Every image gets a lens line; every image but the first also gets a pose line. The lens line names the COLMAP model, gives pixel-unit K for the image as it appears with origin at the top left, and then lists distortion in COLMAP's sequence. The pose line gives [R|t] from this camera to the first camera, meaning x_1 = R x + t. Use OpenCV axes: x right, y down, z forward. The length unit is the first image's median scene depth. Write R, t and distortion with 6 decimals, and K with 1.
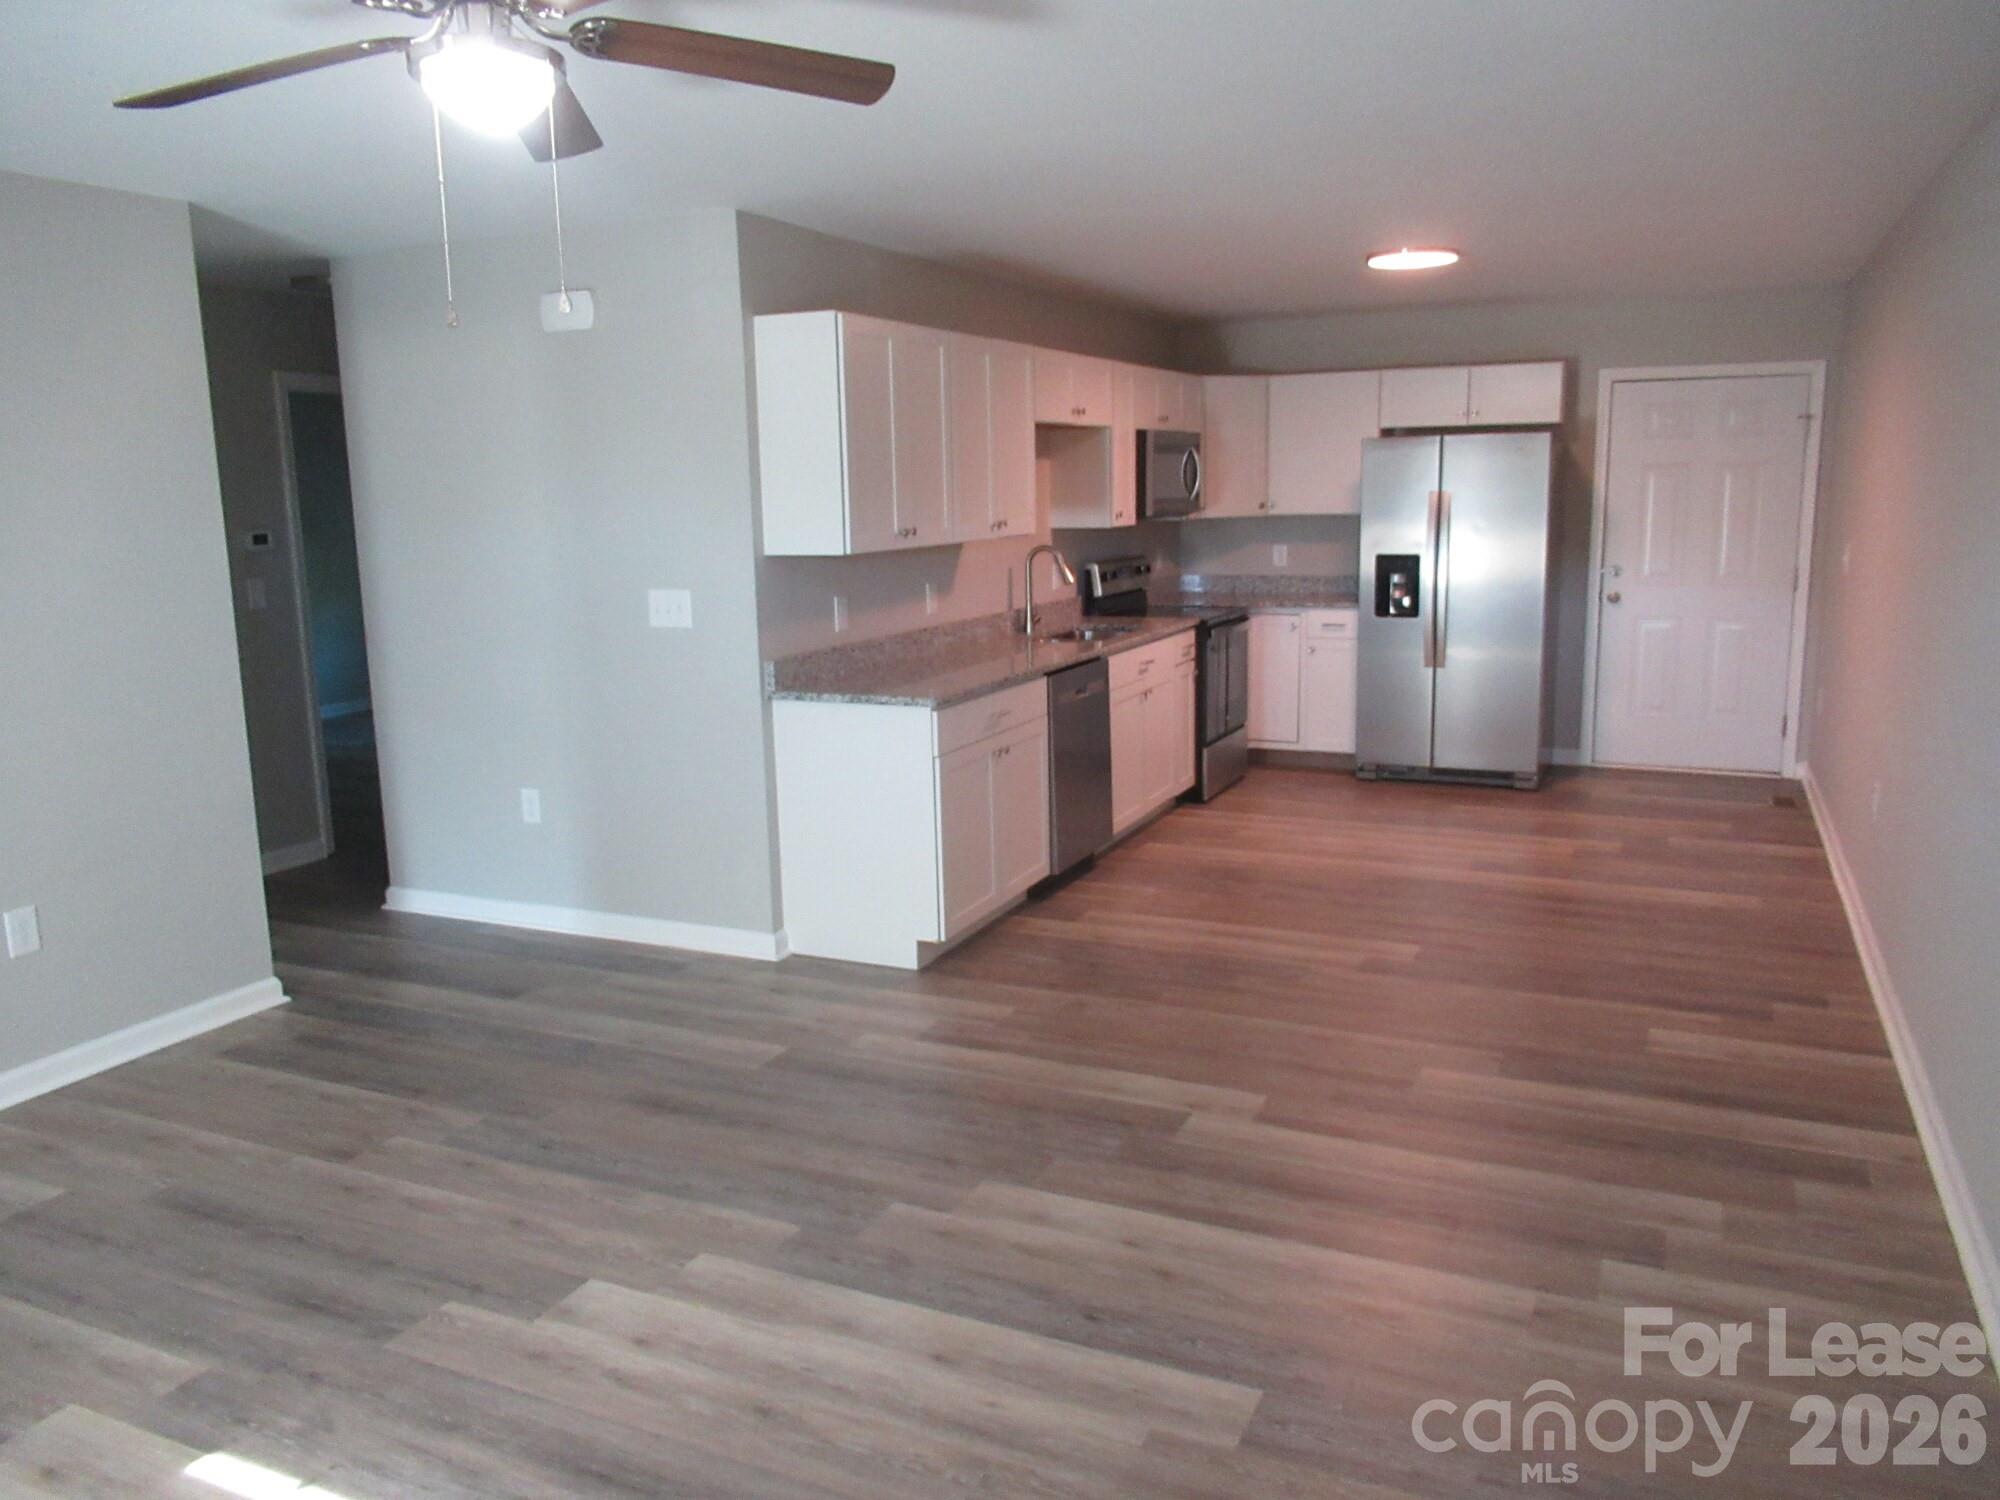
lens RADIAL K [[1478.0, 0, 996.4], [0, 1478.0, 744.2], [0, 0, 1]] dist [-0.008532, -0.006421]
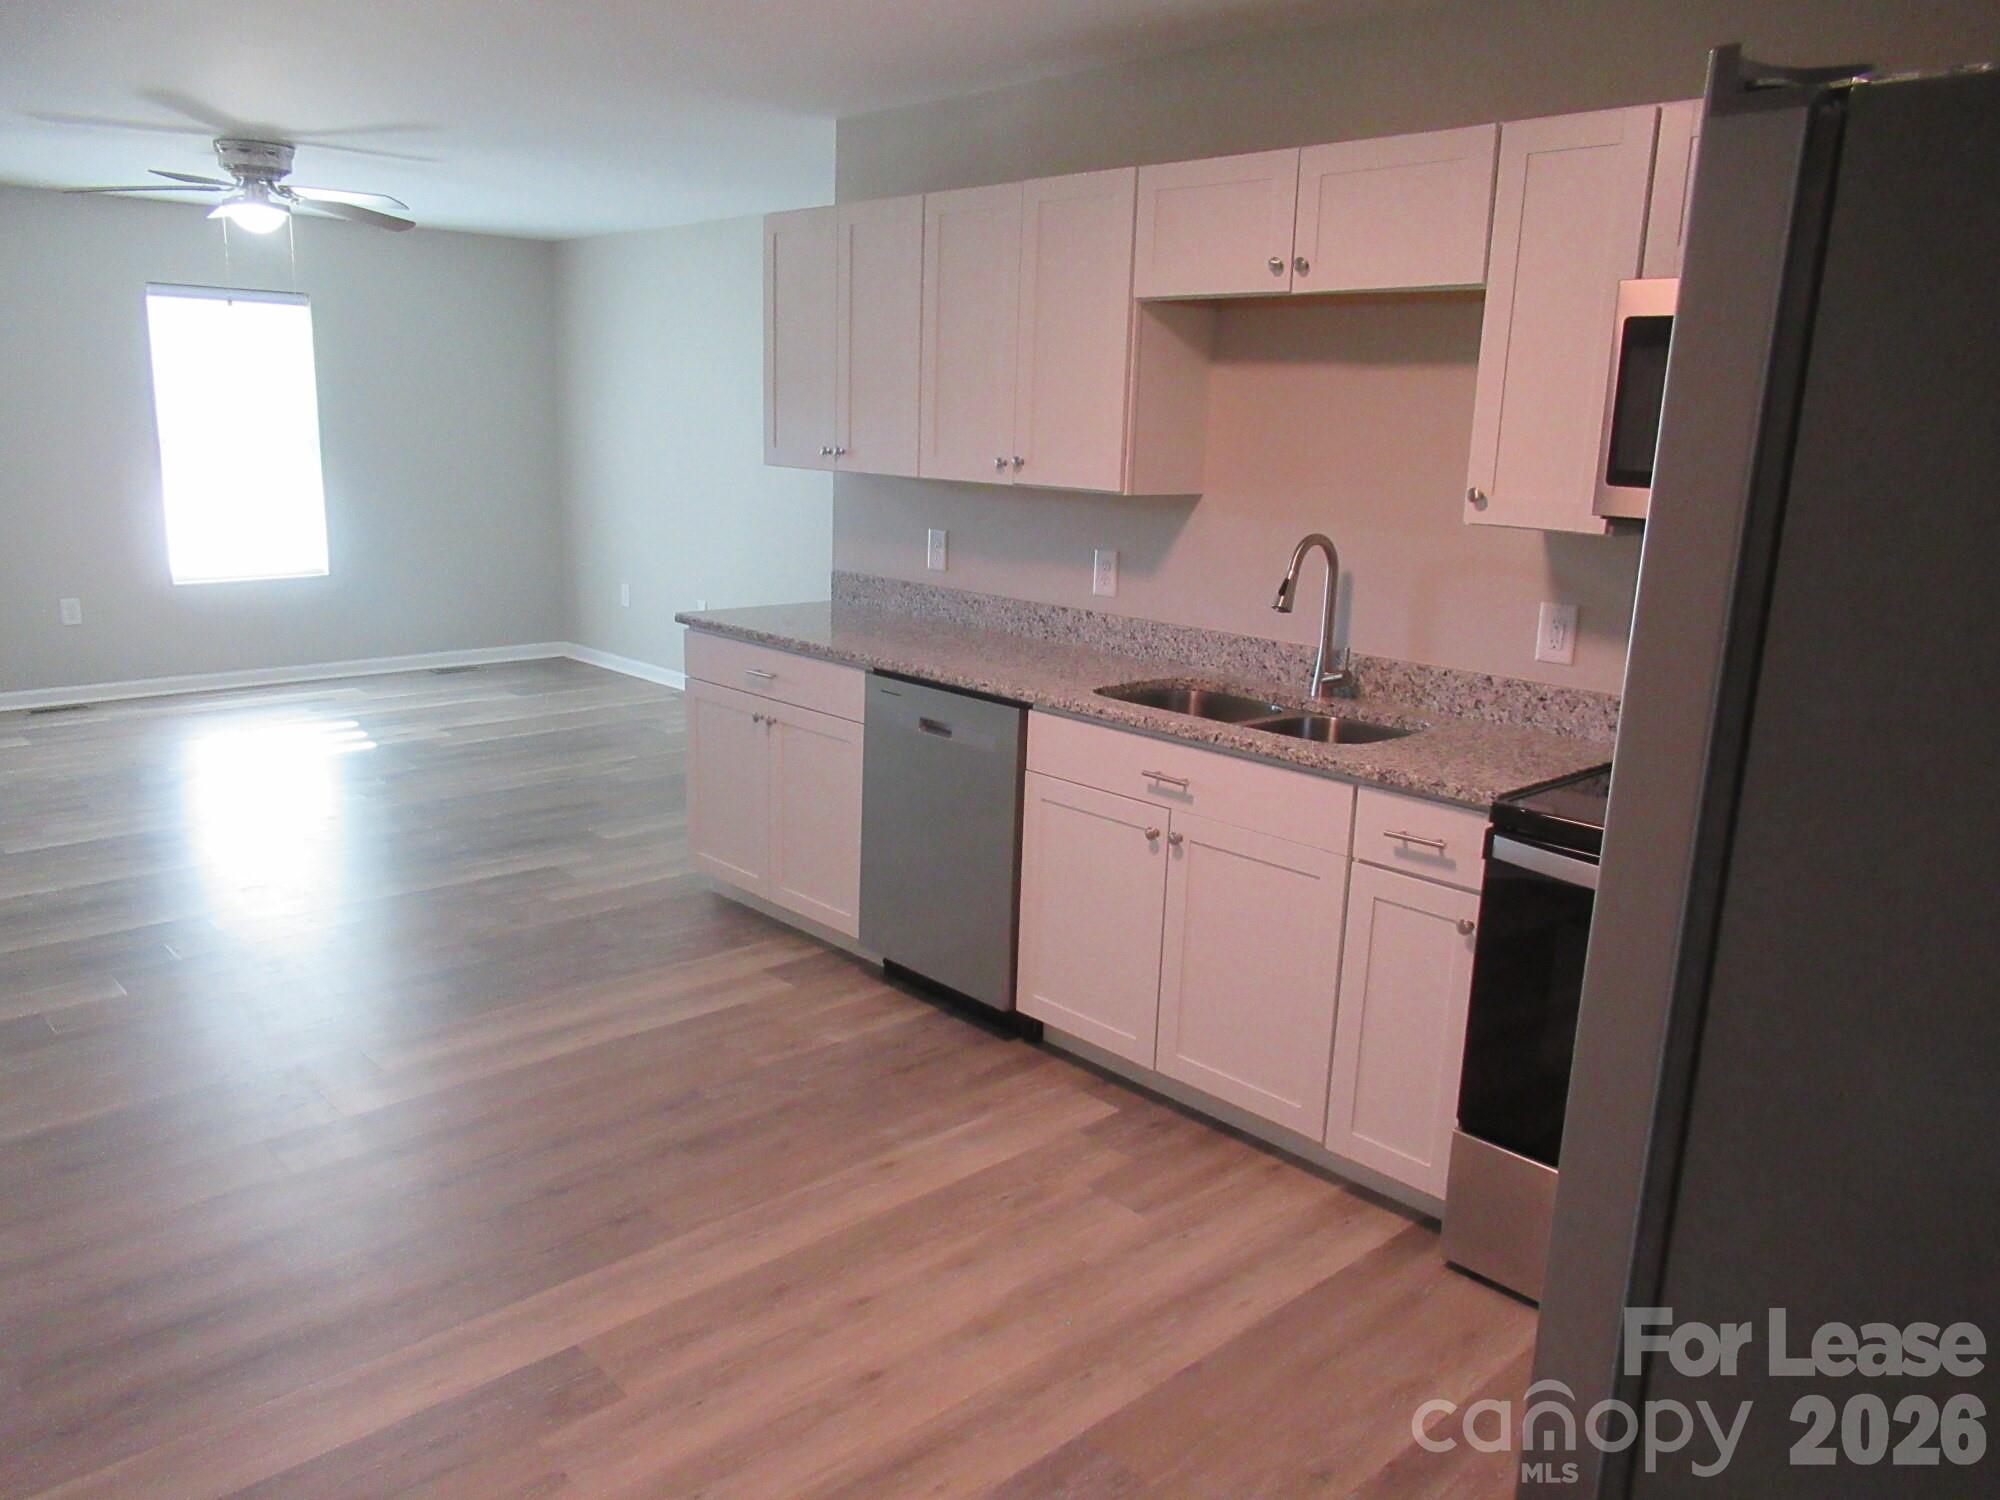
lens RADIAL K [[1478.0, 0, 994.4], [0, 1478.0, 742.4], [0, 0, 1]] dist [-0.008532, -0.006421]
pose [[-0.368101, 0.214507, -0.904703, 0.682235], [-0.184869, 0.936711, 0.297314, -0.244073], [0.911222, 0.276694, -0.305149, 1.316559]]
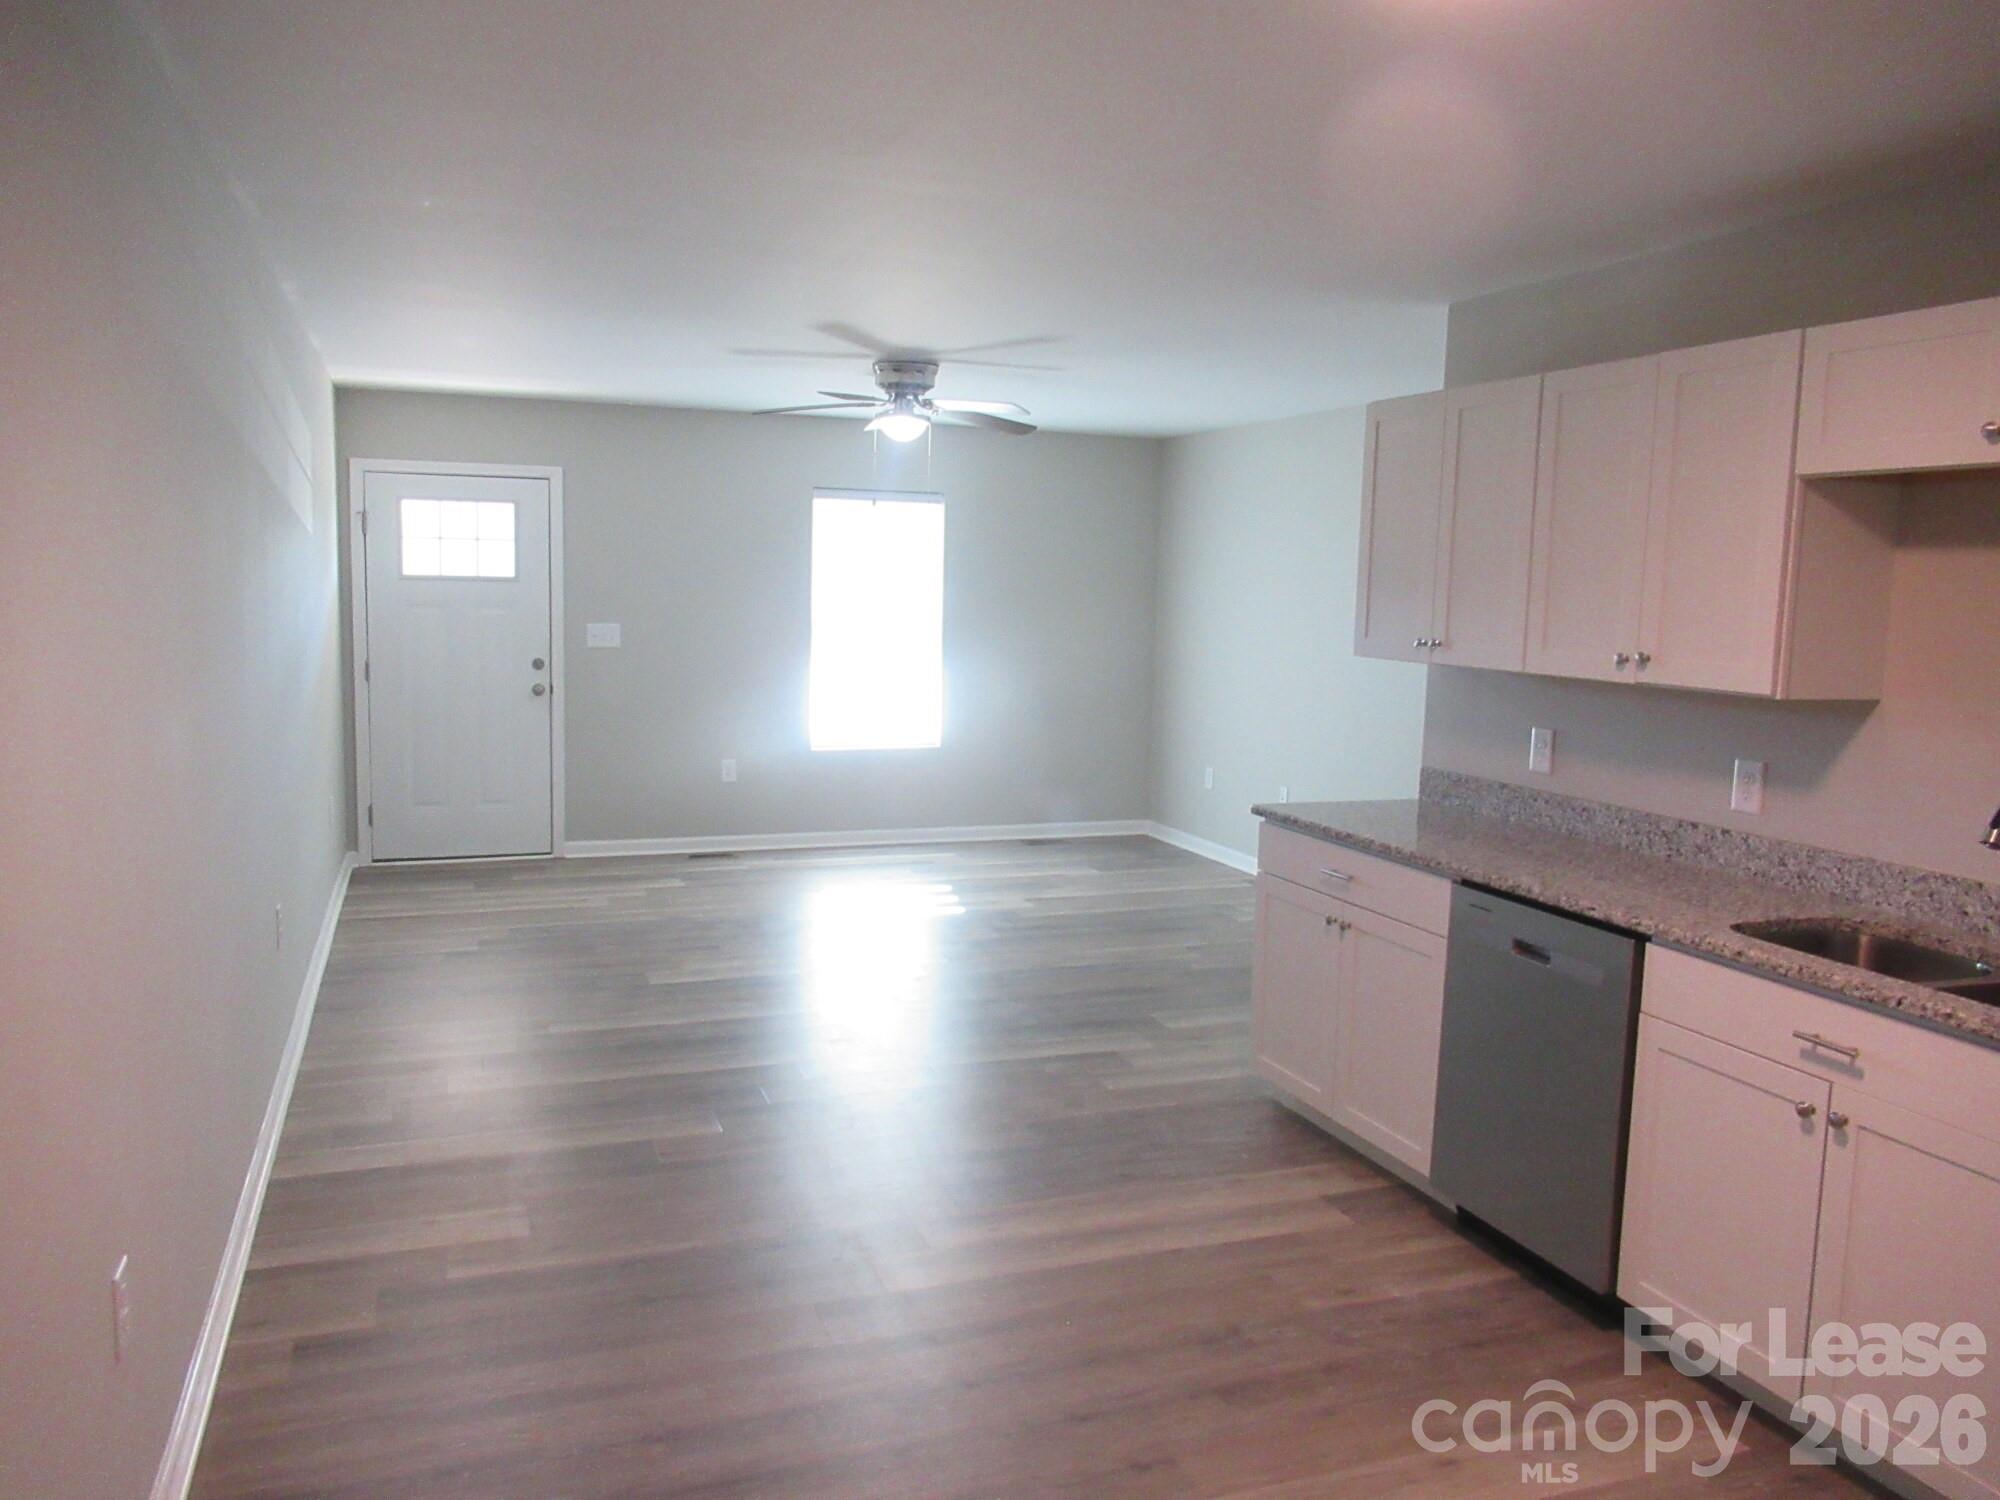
lens RADIAL K [[1478.0, 0, 992.2], [0, 1478.0, 741.8], [0, 0, 1]] dist [-0.008532, -0.006421]
pose [[-0.697963, 0.082771, -0.711334, 0.650866], [-0.136307, 0.959785, 0.245425, -0.243718], [0.703042, 0.268258, -0.658612, 1.301645]]
